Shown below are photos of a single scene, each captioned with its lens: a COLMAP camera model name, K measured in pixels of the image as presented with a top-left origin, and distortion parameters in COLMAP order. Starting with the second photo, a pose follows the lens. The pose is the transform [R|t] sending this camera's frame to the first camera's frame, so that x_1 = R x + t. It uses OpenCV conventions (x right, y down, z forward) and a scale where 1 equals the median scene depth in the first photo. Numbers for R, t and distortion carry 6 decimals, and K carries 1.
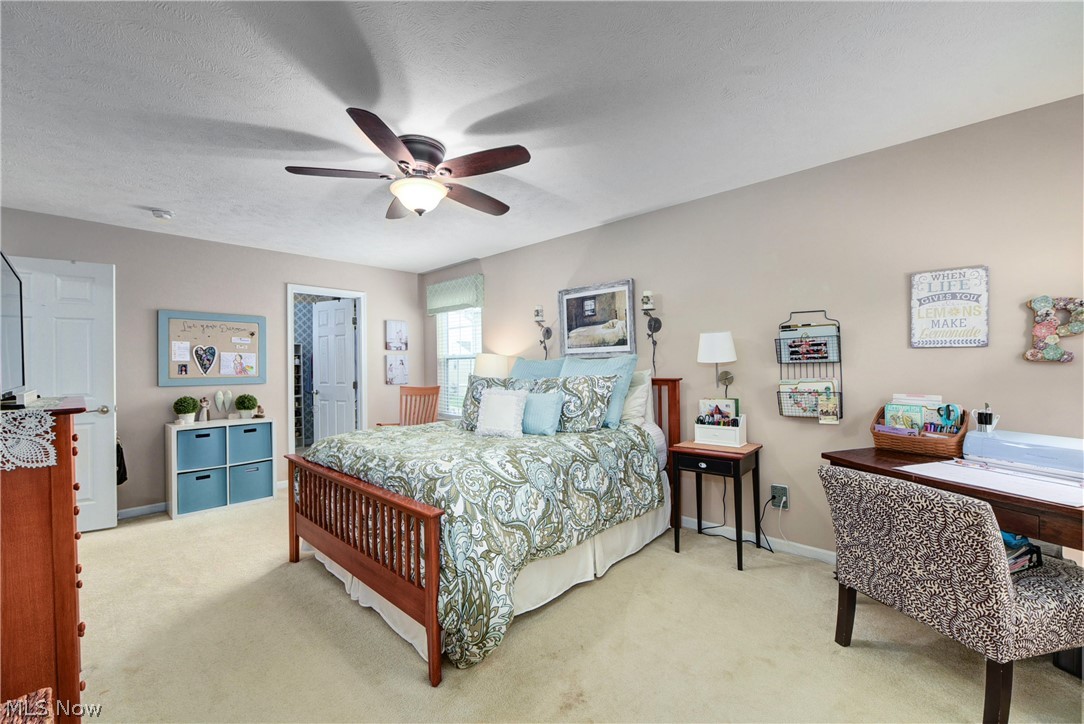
lens RADIAL K [[431.6, 0, 542.7], [0, 431.6, 363.7], [0, 0, 1]] dist [0.001076, 0.000132]
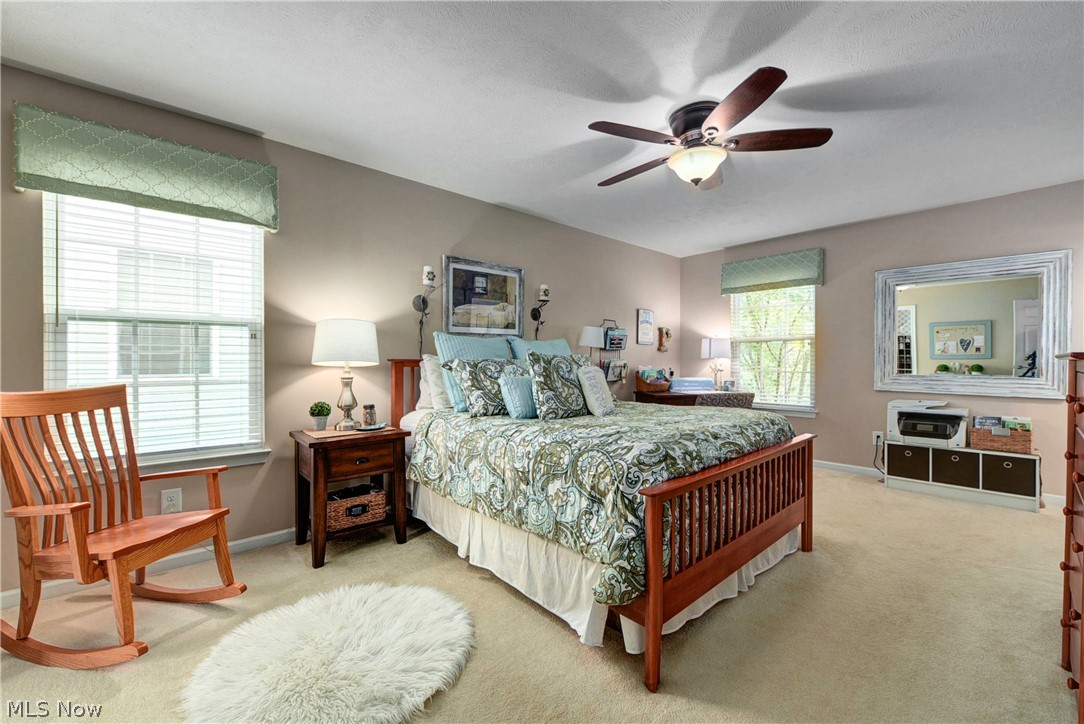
lens RADIAL K [[431.6, 0, 543.0], [0, 431.6, 362.3], [0, 0, 1]] dist [0.001076, 0.000132]
pose [[0.109020, 0.007883, 0.994008, -0.813357], [-0.001732, 0.999969, -0.007740, 0.044693], [-0.994038, -0.000878, 0.109030, 0.777077]]
